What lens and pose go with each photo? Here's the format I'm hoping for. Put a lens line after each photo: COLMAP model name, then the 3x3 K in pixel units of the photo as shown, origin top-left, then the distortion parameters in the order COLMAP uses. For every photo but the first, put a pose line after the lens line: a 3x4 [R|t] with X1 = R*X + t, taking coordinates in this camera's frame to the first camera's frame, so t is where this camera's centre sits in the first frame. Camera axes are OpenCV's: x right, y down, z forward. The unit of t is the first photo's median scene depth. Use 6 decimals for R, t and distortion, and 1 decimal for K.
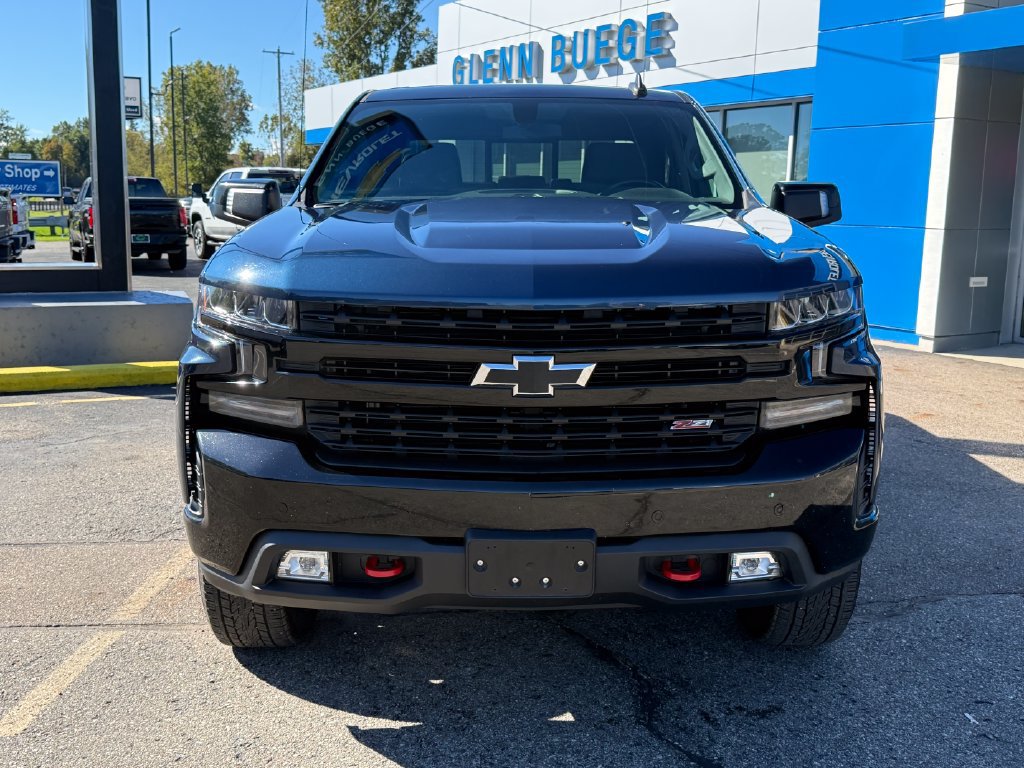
lens RADIAL K [[1127.2, 0, 513.9], [0, 1127.2, 387.4], [0, 0, 1]] dist [0.065323, 0.000000]
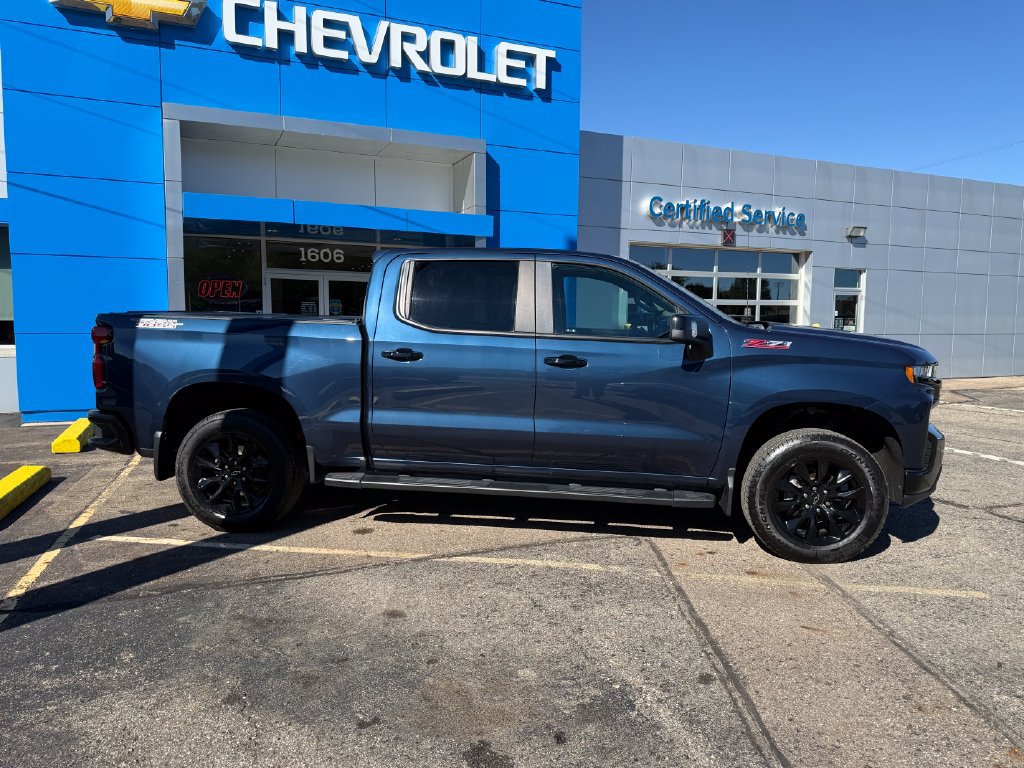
lens RADIAL K [[733.3, 0, 511.0], [0, 733.3, 389.8], [0, 0, 1]] dist [0.041344, -0.011099]
pose [[0.107783, -0.126803, 0.986055, -0.379189], [0.162626, 0.980722, 0.108341, -0.070377], [-0.980783, 0.148680, 0.126327, 0.342170]]
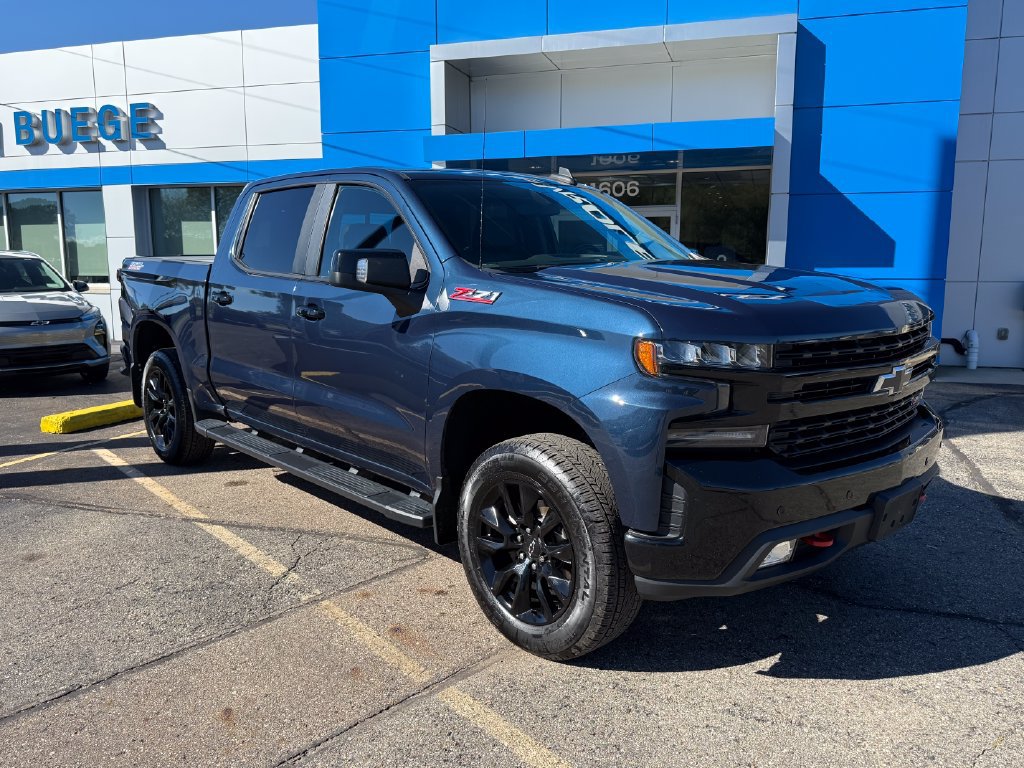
lens RADIAL K [[827.1, 0, 508.0], [0, 827.1, 378.4], [0, 0, 1]] dist [0.050350, -0.005958]
pose [[0.739462, -0.125462, 0.661404, -0.204120], [0.134739, 0.990183, 0.037187, -0.022954], [-0.659576, 0.061619, 0.749108, 0.099663]]
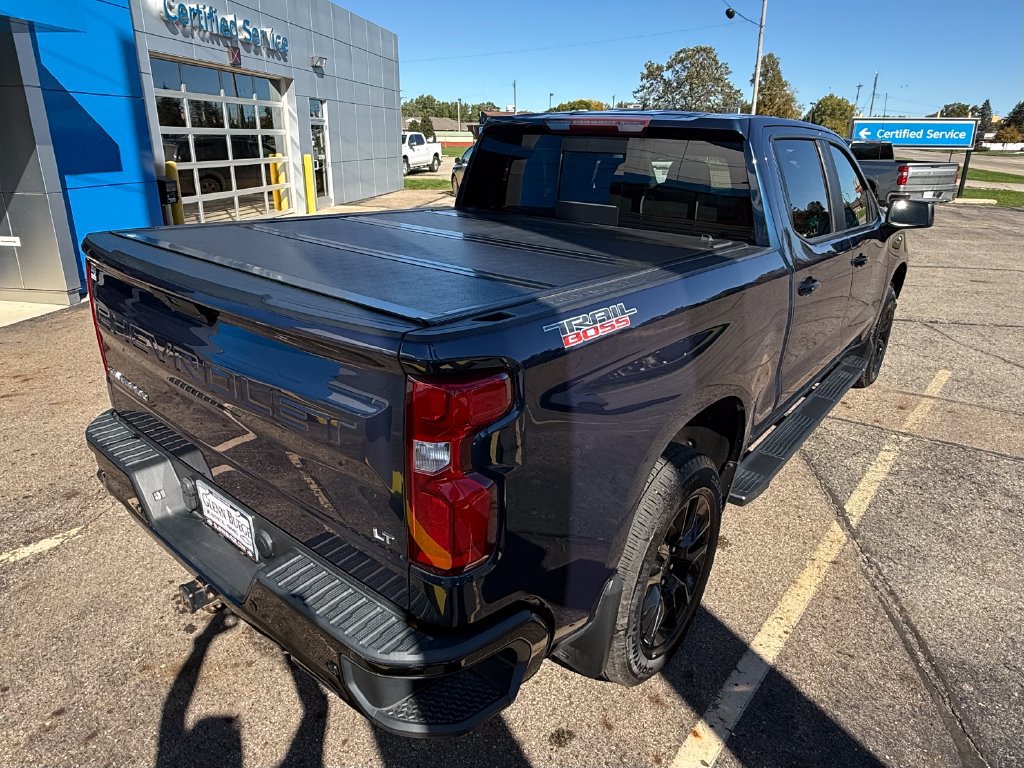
lens RADIAL K [[638.3, 0, 514.4], [0, 638.3, 341.8], [0, 0, 1]] dist [-0.003859, 0.006457]
pose [[-0.790175, -0.230075, 0.568057, -0.105141], [0.060321, 0.893168, 0.445658, -0.136045], [-0.609906, 0.386414, -0.691881, 0.626190]]
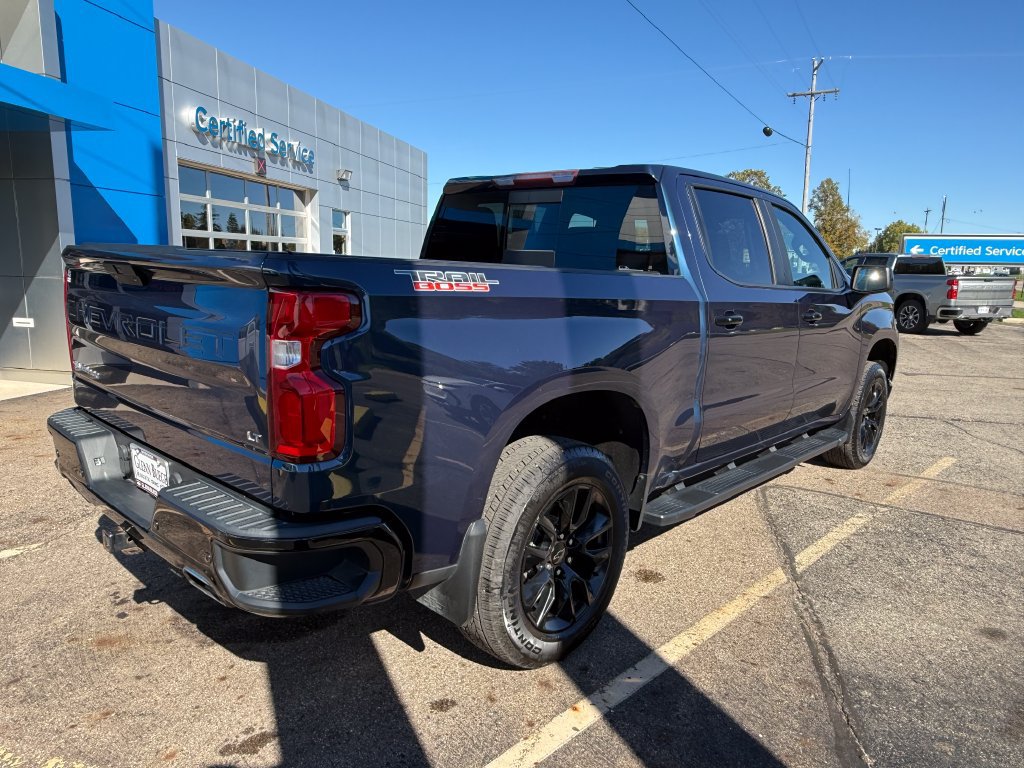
lens RADIAL K [[697.6, 0, 512.2], [0, 697.6, 377.7], [0, 0, 1]] dist [-0.005675, 0.007924]
pose [[-0.748459, -0.155685, 0.644649, -0.156862], [0.064491, 0.950361, 0.304391, -0.113727], [-0.660038, 0.269398, -0.701266, 0.637977]]
